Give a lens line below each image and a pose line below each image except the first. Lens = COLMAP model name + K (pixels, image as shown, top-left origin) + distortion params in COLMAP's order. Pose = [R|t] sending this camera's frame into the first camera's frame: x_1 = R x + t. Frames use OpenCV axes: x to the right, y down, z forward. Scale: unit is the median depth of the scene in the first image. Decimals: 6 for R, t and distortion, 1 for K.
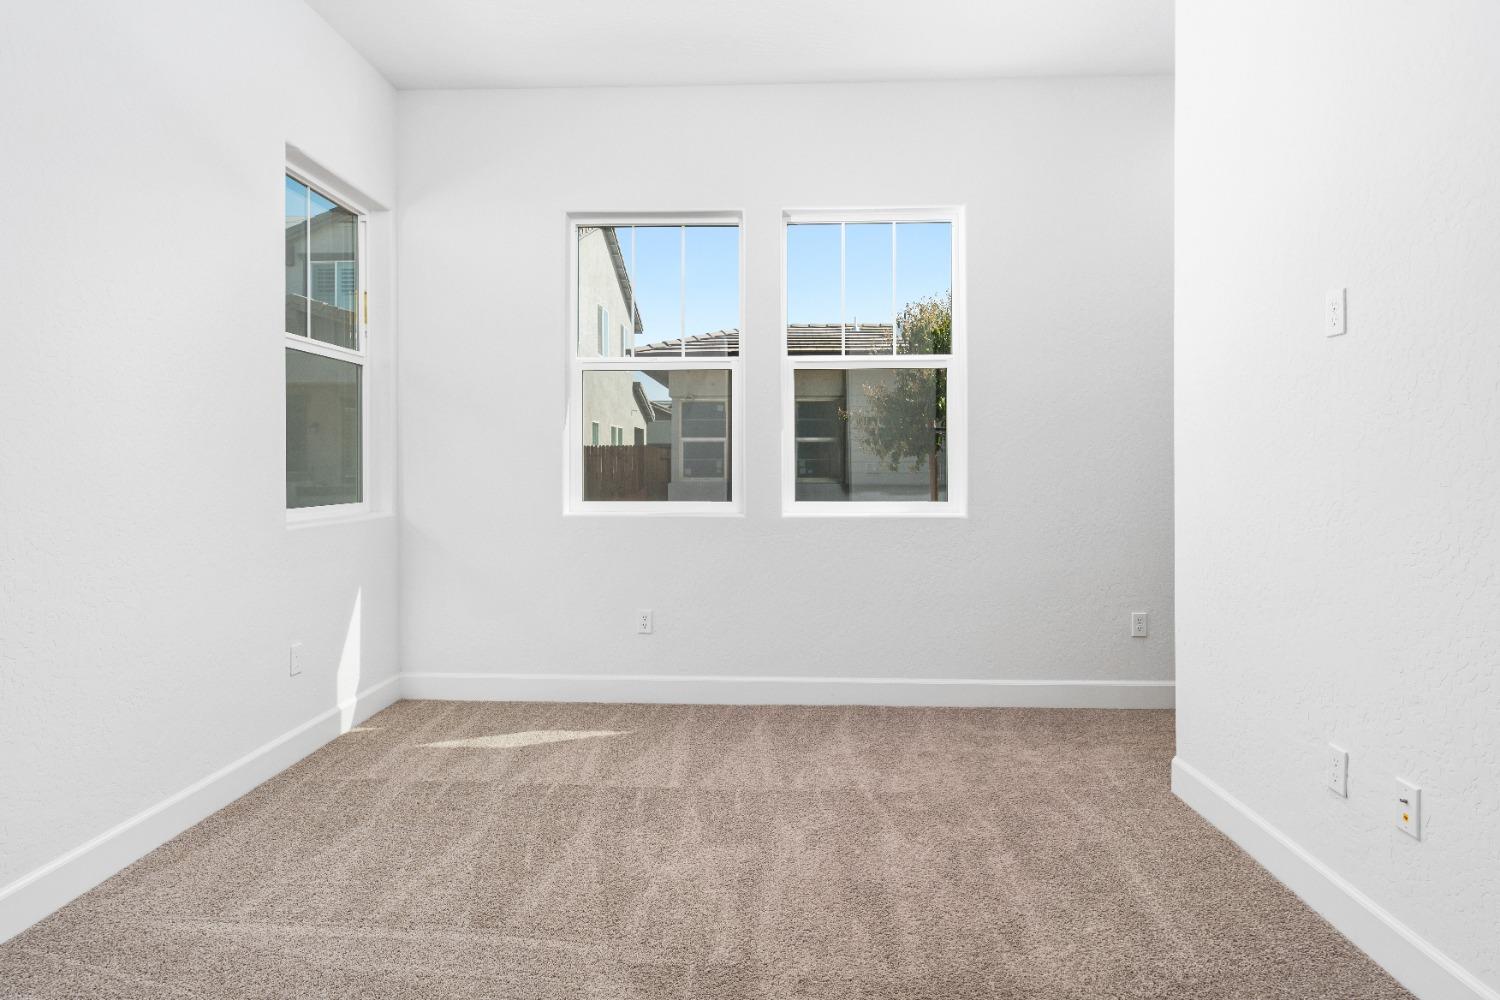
lens RADIAL K [[852.7, 0, 748.8], [0, 852.7, 481.1], [0, 0, 1]] dist [0.001973, 0.000155]
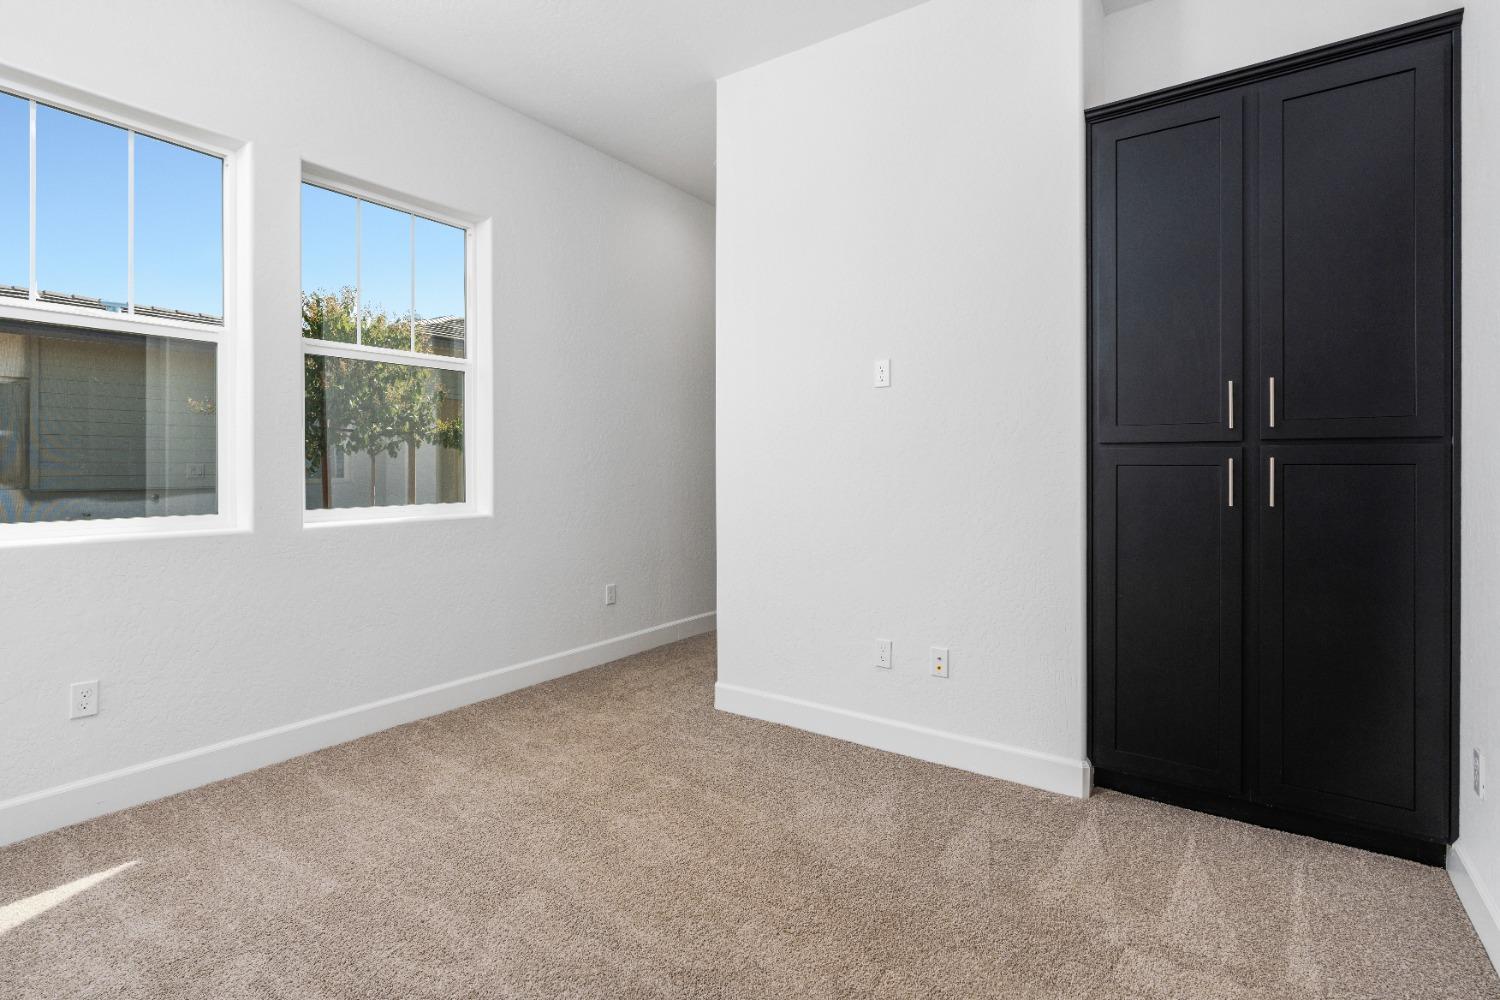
lens RADIAL K [[725.4, 0, 751.1], [0, 725.4, 471.2], [0, 0, 1]] dist [0.001047, 0.000015]
pose [[0.531674, -0.005221, 0.846933, -0.392406], [0.015196, 0.999879, -0.003376, -0.005984], [-0.846813, 0.014664, 0.531689, 0.298997]]
